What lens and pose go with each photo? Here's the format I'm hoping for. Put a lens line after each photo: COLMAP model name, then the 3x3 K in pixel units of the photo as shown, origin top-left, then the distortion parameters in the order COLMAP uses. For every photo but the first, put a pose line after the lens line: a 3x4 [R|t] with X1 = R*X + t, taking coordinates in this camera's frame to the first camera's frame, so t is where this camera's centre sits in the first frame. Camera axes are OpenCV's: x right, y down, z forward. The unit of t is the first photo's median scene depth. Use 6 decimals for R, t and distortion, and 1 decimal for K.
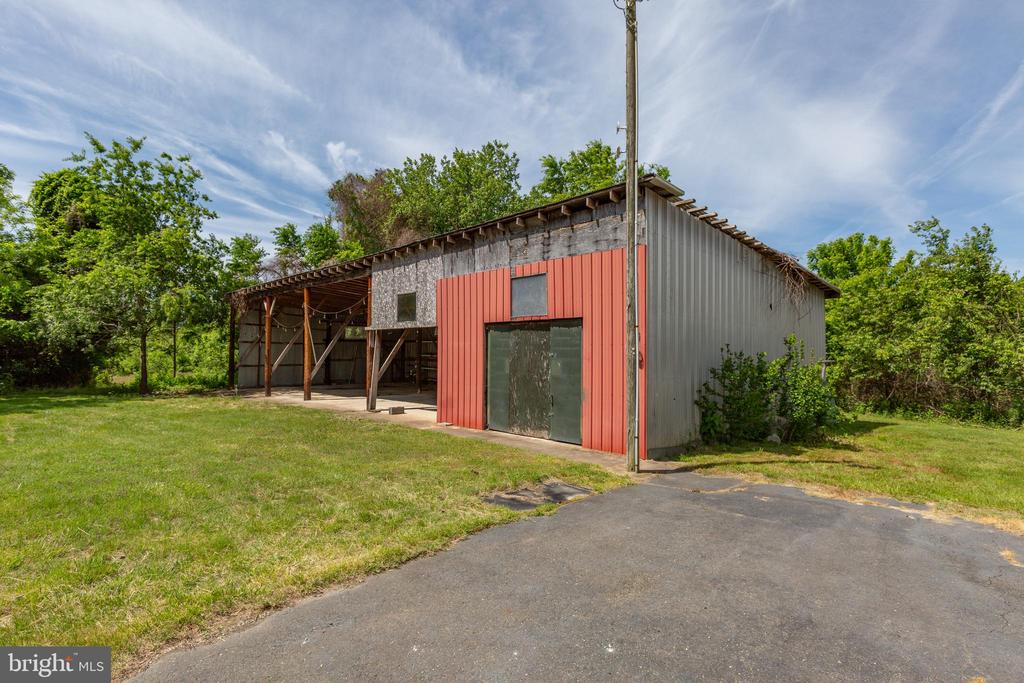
lens RADIAL K [[547.5, 0, 486.7], [0, 547.5, 343.6], [0, 0, 1]] dist [0.013339, 0.000210]
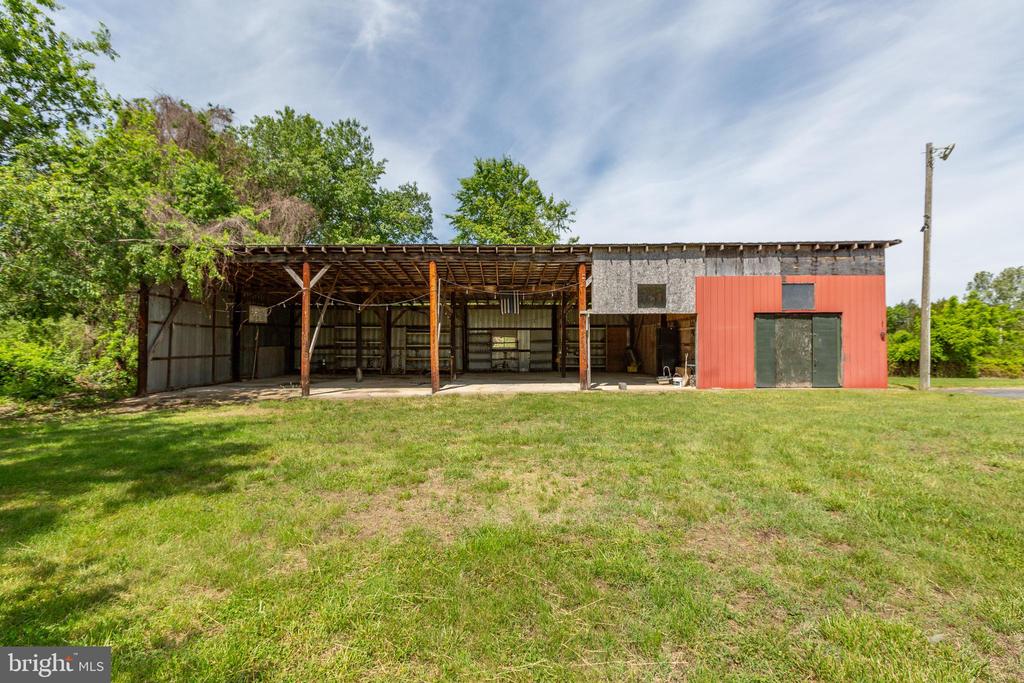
lens RADIAL K [[515.3, 0, 510.2], [0, 515.3, 346.2], [0, 0, 1]] dist [0.017546, 0.000609]
pose [[0.648807, -0.004676, 0.760939, -1.429733], [-0.006217, 0.999915, 0.011446, 0.037655], [-0.760928, -0.012157, 0.648723, 0.613337]]
